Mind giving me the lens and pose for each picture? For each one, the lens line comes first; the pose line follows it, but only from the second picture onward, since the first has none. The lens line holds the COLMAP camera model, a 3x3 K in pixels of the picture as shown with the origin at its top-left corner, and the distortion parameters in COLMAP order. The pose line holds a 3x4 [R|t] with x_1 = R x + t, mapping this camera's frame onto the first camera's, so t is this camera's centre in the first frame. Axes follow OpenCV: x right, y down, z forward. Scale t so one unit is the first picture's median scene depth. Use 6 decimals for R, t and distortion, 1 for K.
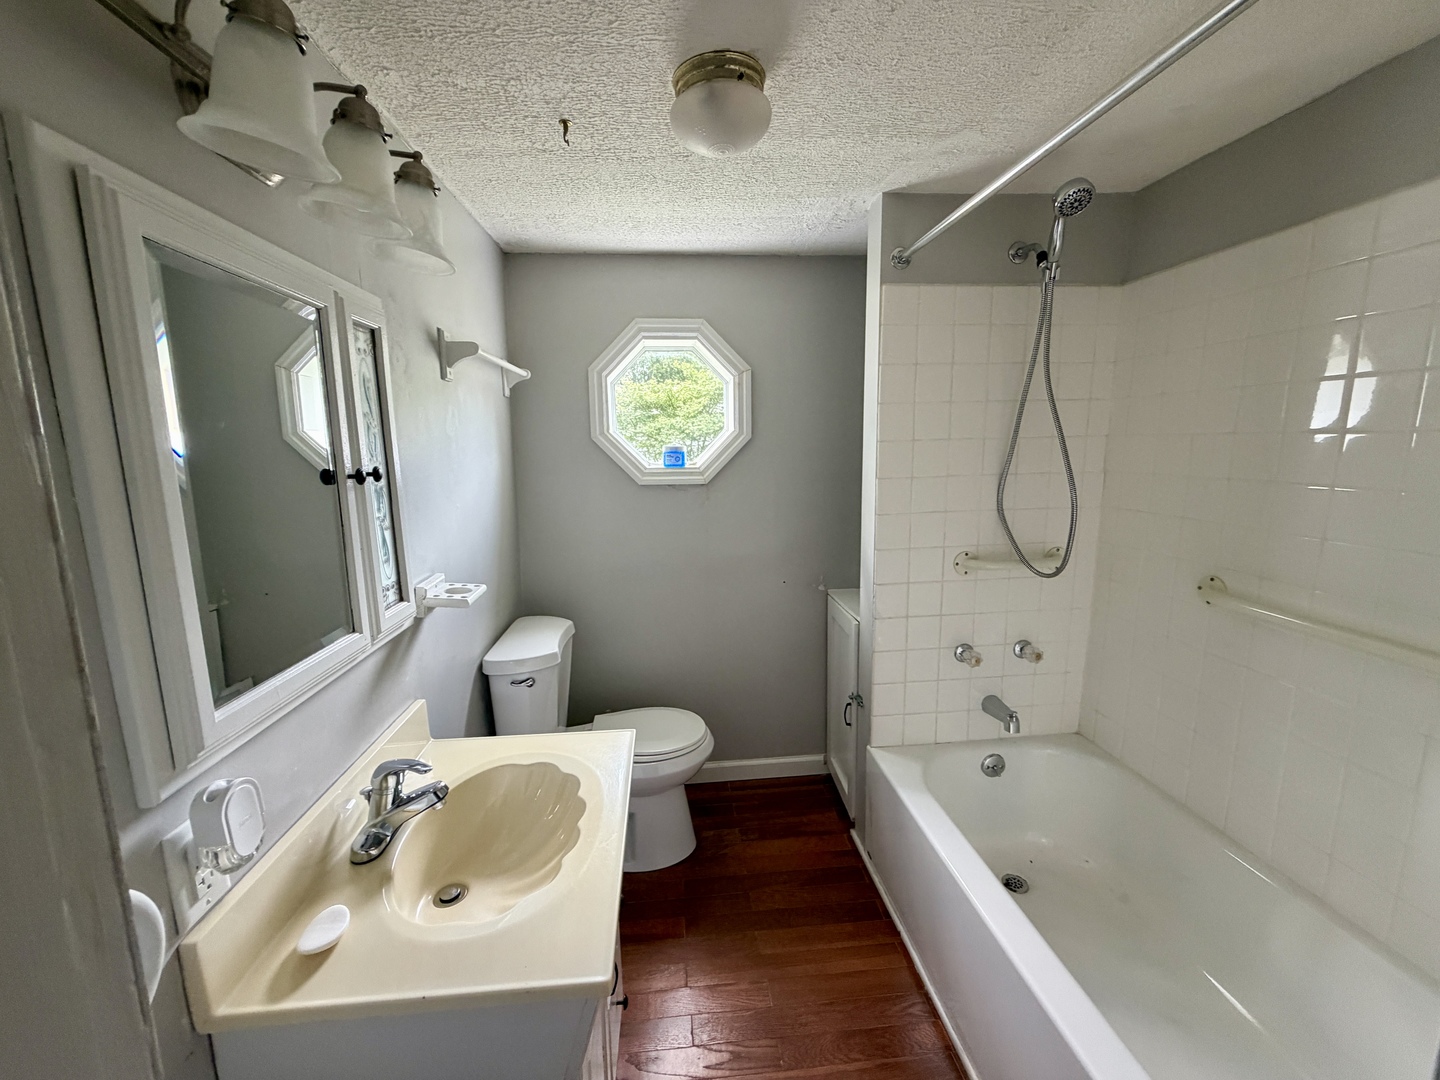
lens RADIAL K [[573.6, 0, 720.0], [0, 573.6, 540.0], [0, 0, 1]] dist [0.000602, -0.000284]
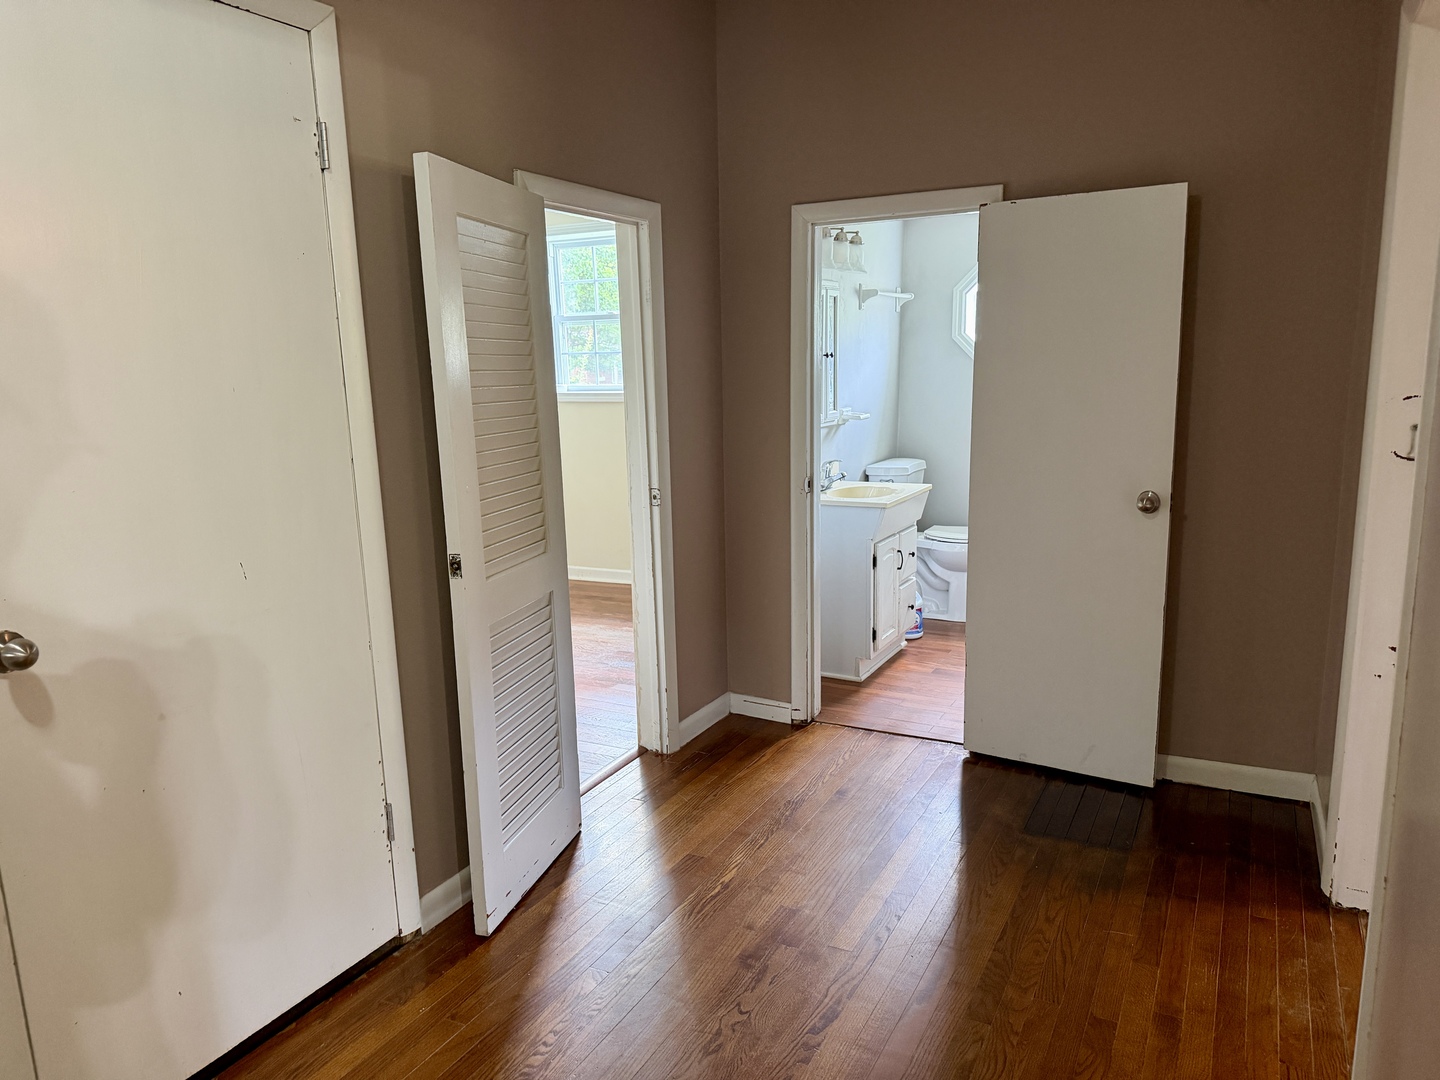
lens RADIAL K [[1018.1, 0, 720.0], [0, 1018.1, 540.0], [0, 0, 1]] dist [0.126408, -0.181585]
pose [[0.839599, 0.083247, -0.536789, 1.043840], [-0.075424, 0.996481, 0.036564, 0.402679], [0.537944, 0.009788, 0.842924, -2.161592]]
